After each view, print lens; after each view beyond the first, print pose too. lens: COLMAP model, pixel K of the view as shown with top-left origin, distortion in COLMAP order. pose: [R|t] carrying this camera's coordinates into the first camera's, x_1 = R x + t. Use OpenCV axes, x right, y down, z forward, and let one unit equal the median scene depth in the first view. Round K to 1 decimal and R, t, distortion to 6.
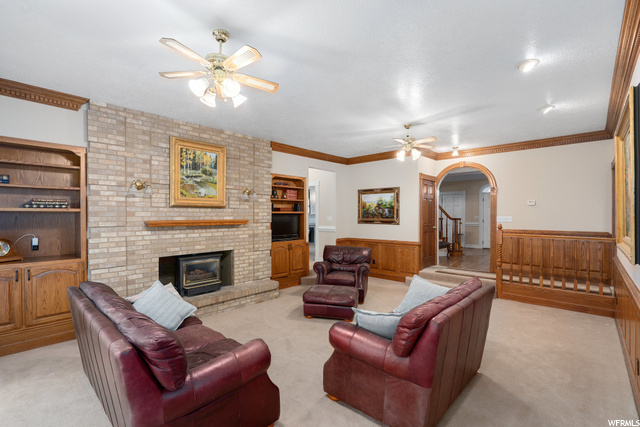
lens RADIAL K [[290.3, 0, 320.4], [0, 290.3, 215.8], [0, 0, 1]] dist [-0.001095, 0.000106]
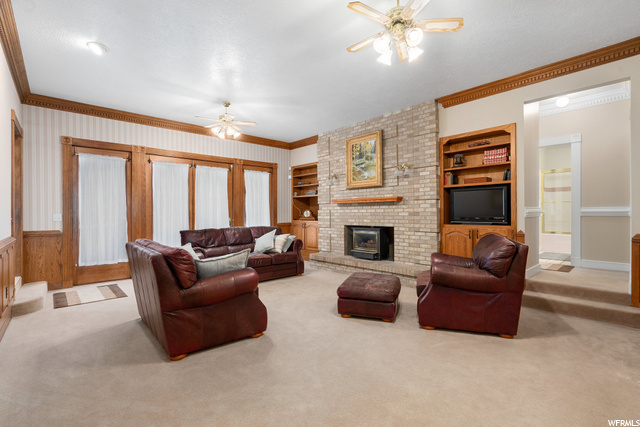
lens RADIAL K [[290.3, 0, 318.8], [0, 290.3, 210.7], [0, 0, 1]] dist [-0.001095, 0.000106]
pose [[-0.087154, -0.008180, -0.996161, 0.794984], [-0.000192, 0.999966, -0.008194, 0.074149], [0.996195, -0.000523, -0.087153, 0.888443]]
